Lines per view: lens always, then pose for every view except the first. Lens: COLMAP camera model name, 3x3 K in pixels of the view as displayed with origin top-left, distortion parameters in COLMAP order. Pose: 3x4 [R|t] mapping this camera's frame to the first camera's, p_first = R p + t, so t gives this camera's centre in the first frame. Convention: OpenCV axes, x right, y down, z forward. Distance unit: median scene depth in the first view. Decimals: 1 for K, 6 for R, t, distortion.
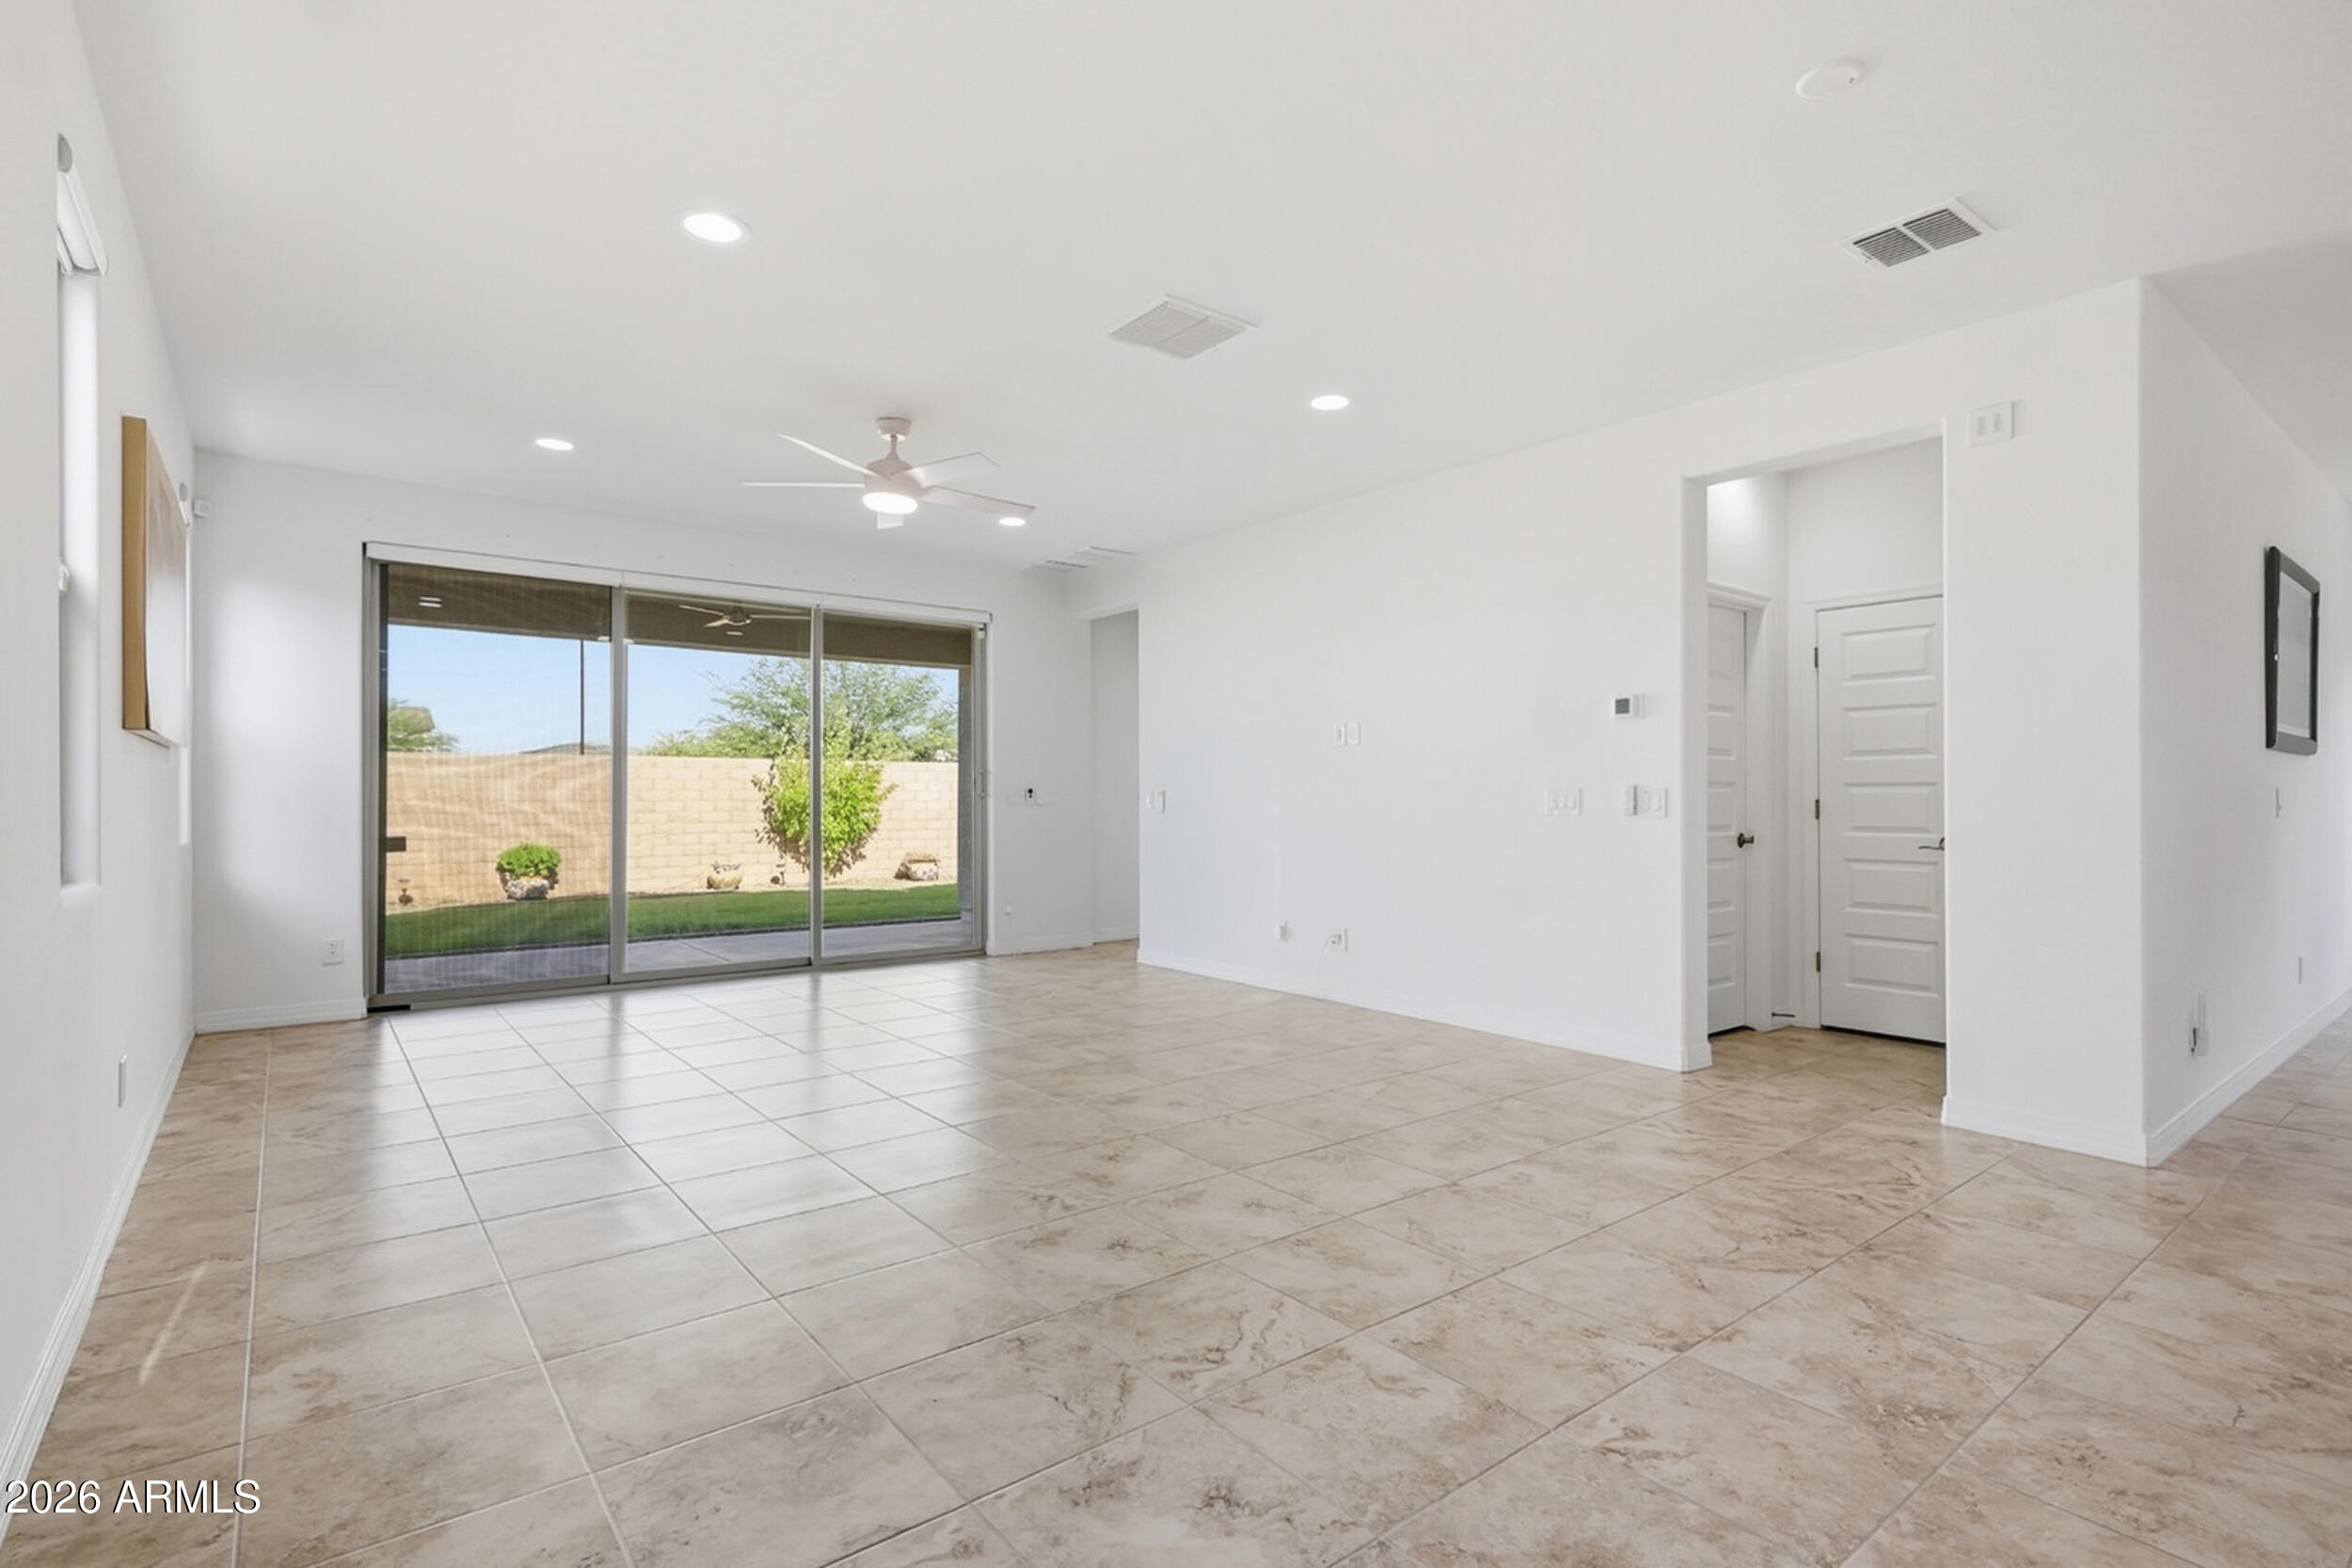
lens RADIAL K [[1127.2, 0, 1176.6], [0, 1127.2, 791.7], [0, 0, 1]] dist [0.009844, -0.000923]
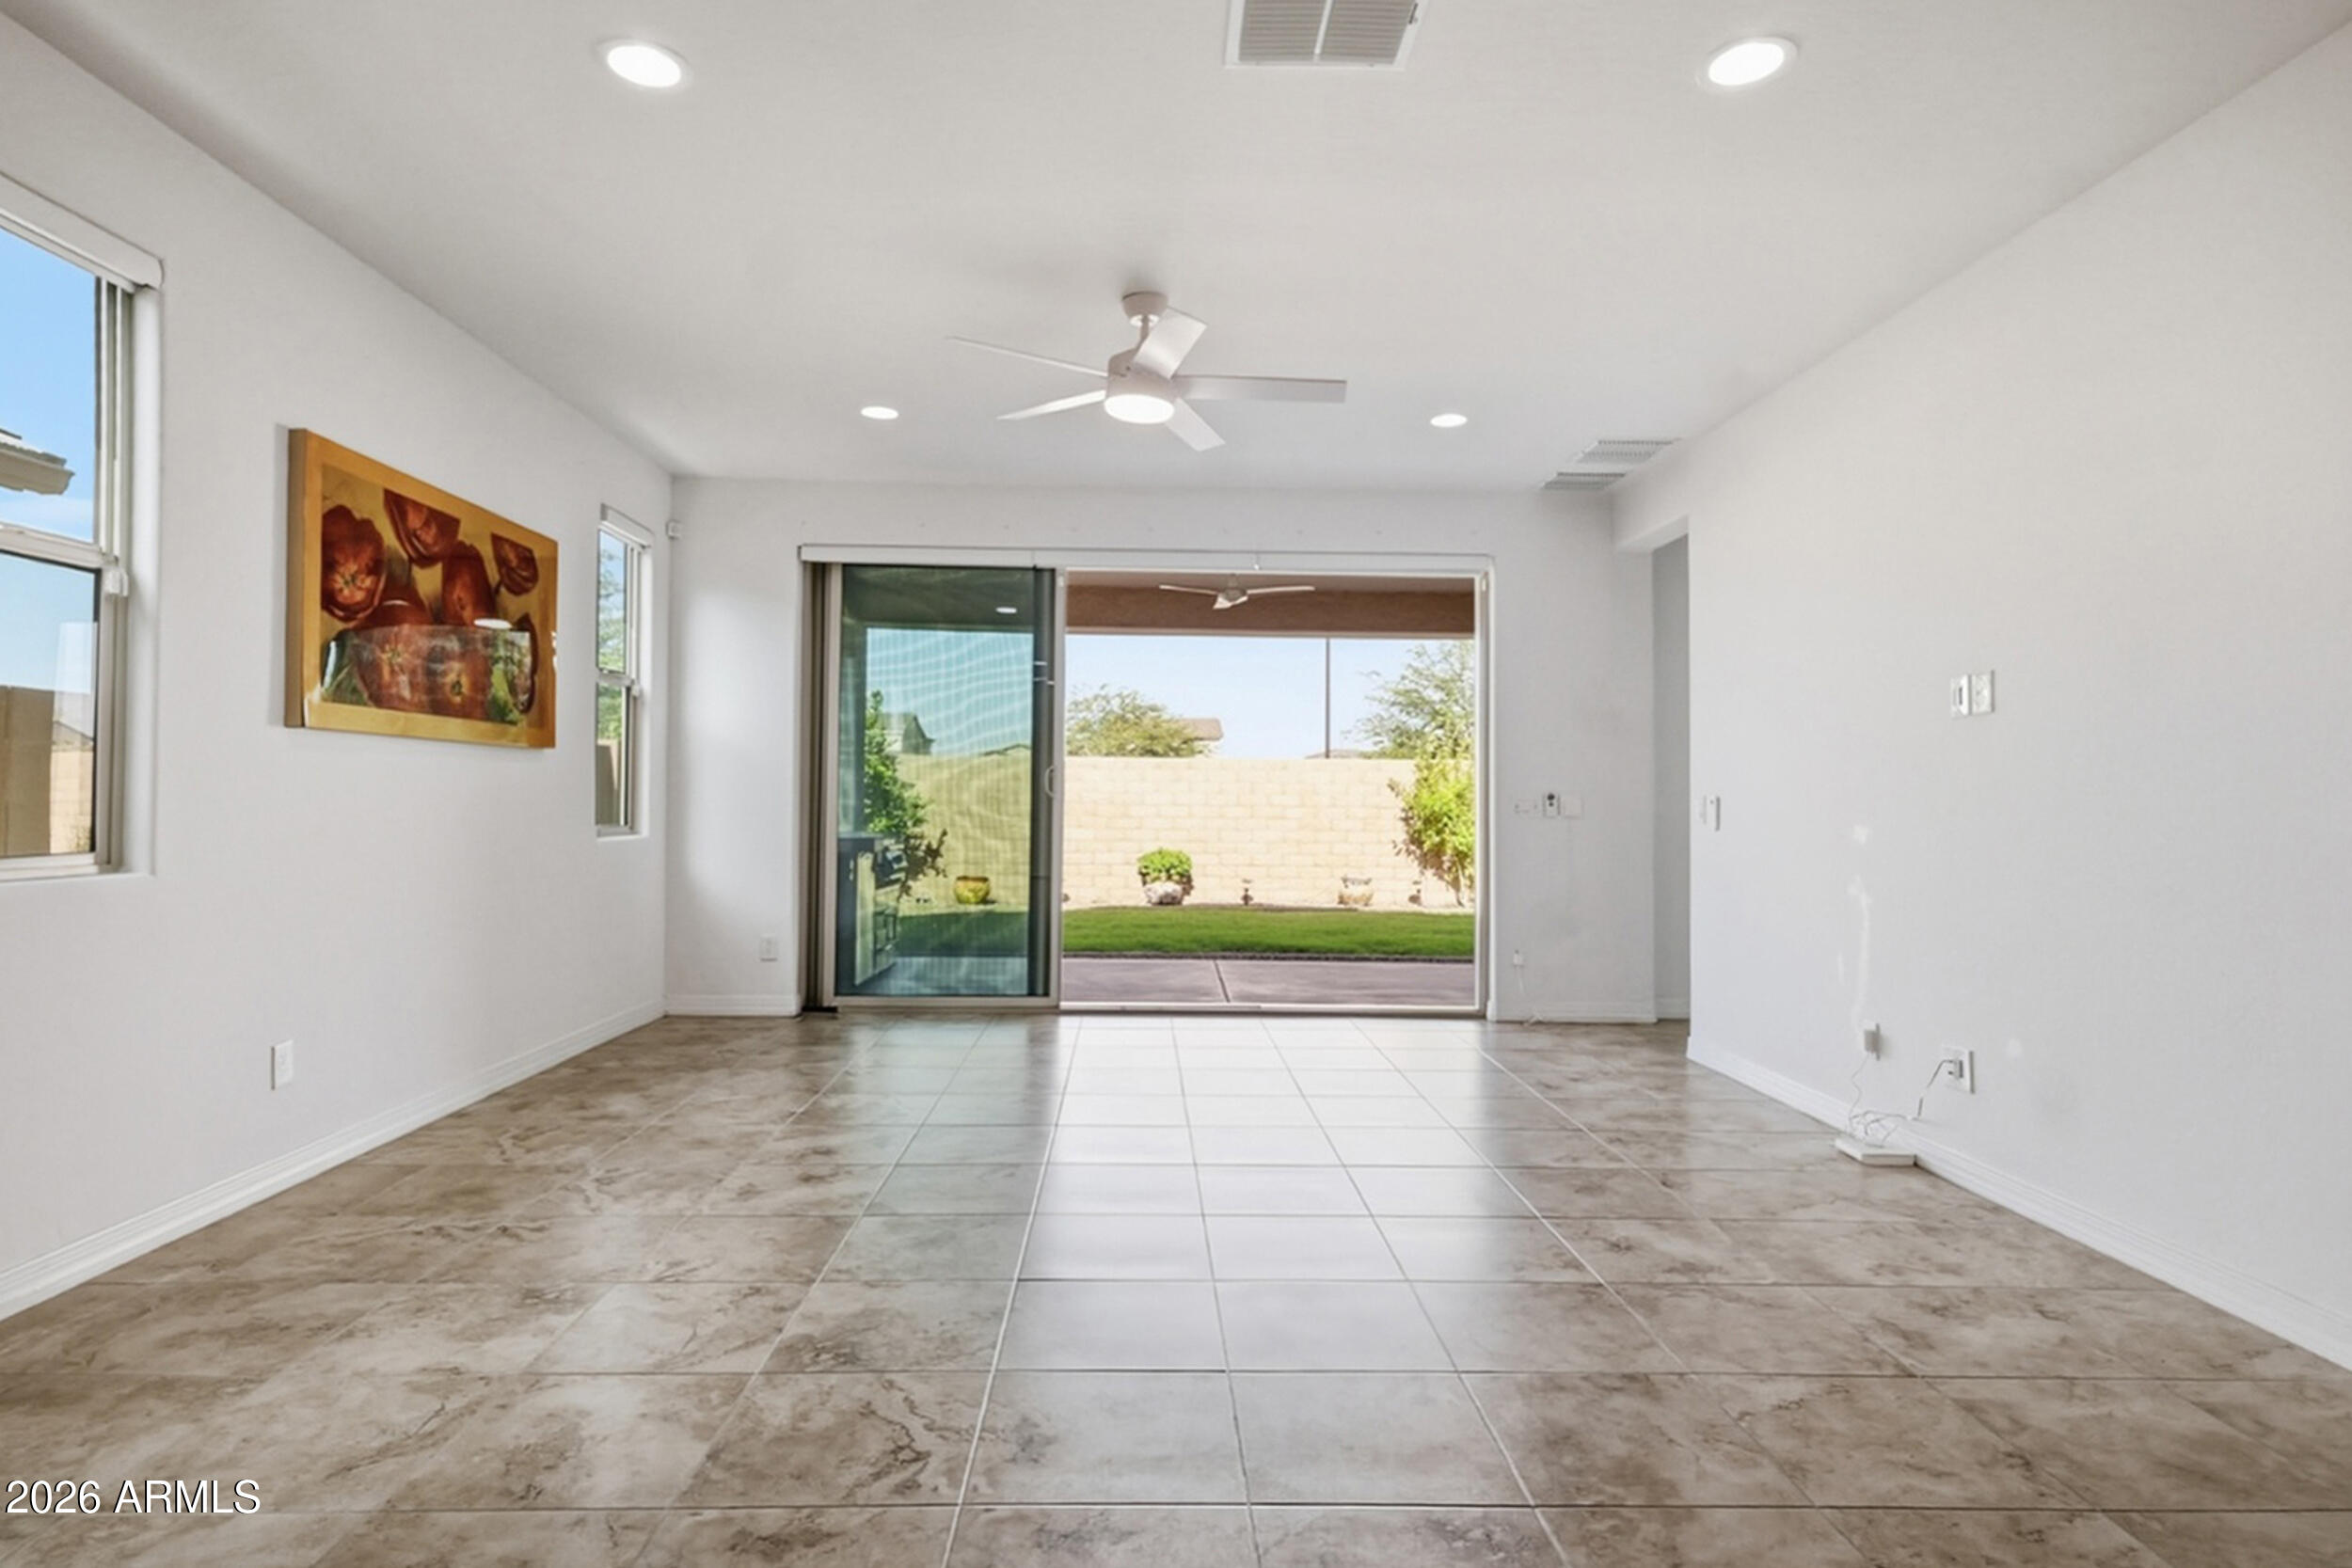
lens RADIAL K [[1261.5, 0, 1173.6], [0, 1261.5, 782.9], [0, 0, 1]] dist [0.014495, -0.000526]
pose [[0.797778, 0.000152, -0.602952, 0.097762], [-0.007877, 0.999917, -0.010169, 0.000272], [0.602900, 0.012862, 0.797713, 0.126983]]
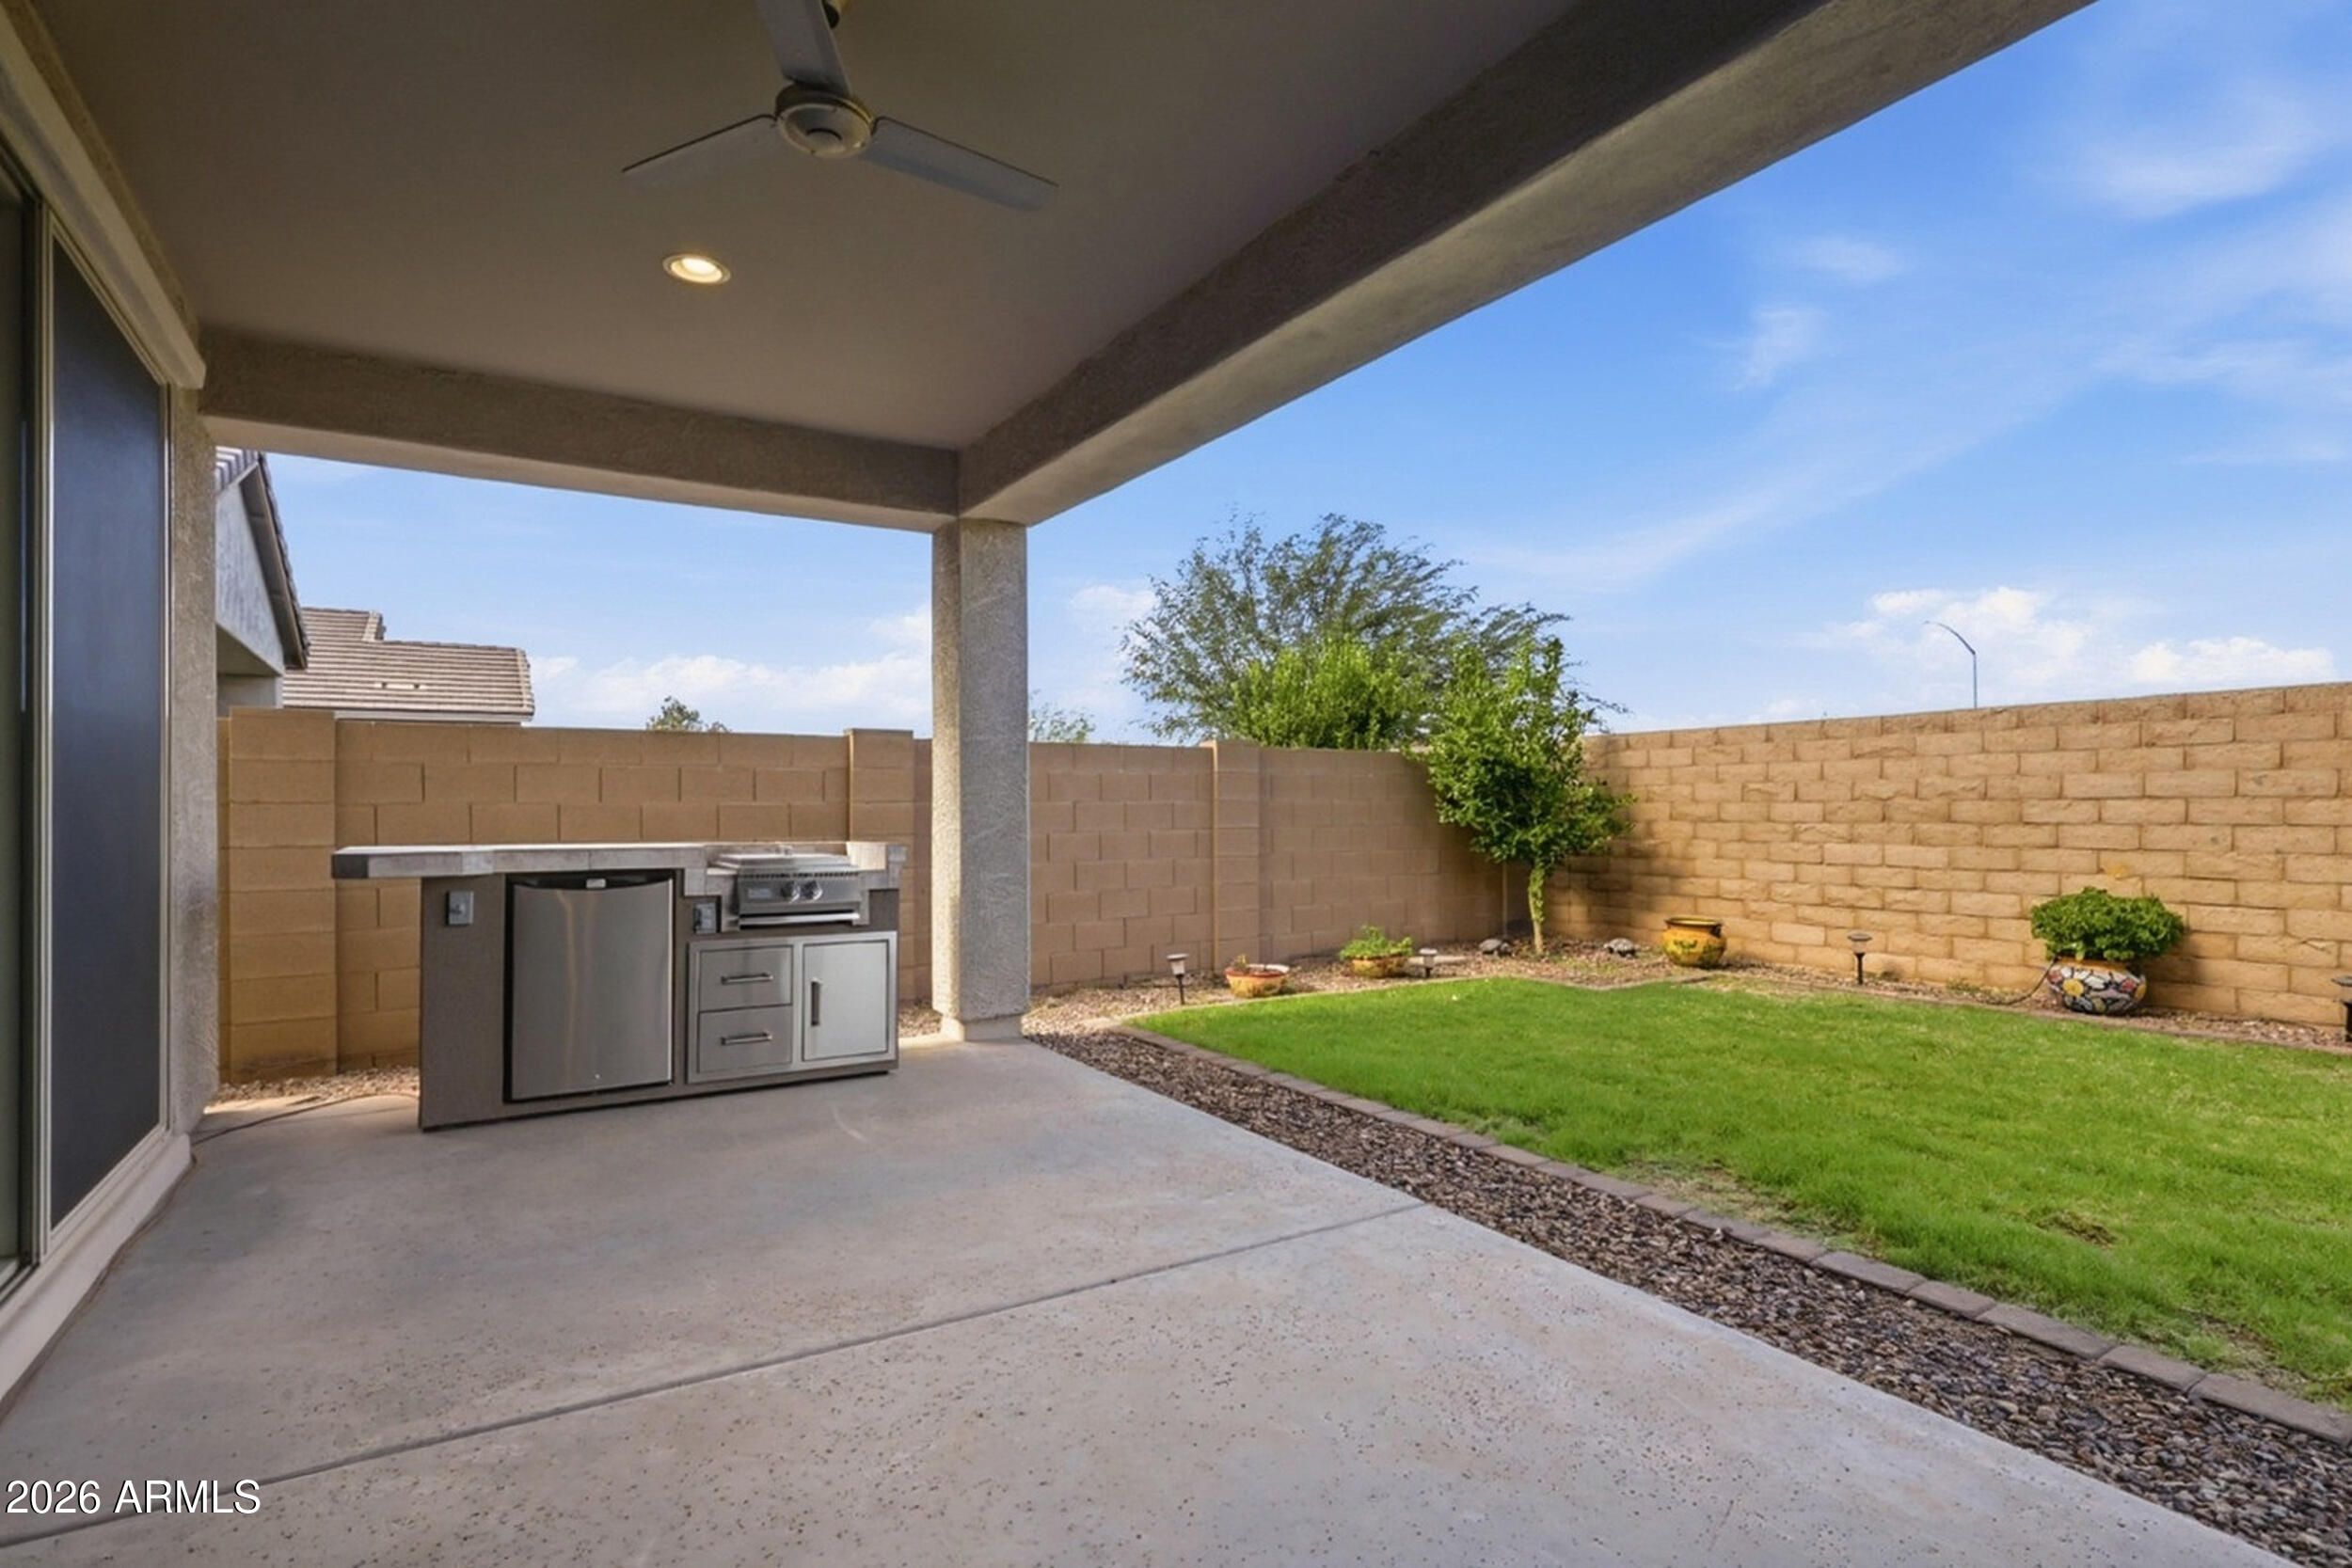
lens RADIAL K [[1127.2, 0, 1176.4], [0, 1127.2, 795.3], [0, 0, 1]] dist [0.009844, -0.000923]
pose [[-0.104125, -0.015426, -0.994445, -0.075318], [0.005193, 0.999858, -0.016054, 0.013086], [0.994551, -0.006836, -0.104030, 0.680210]]
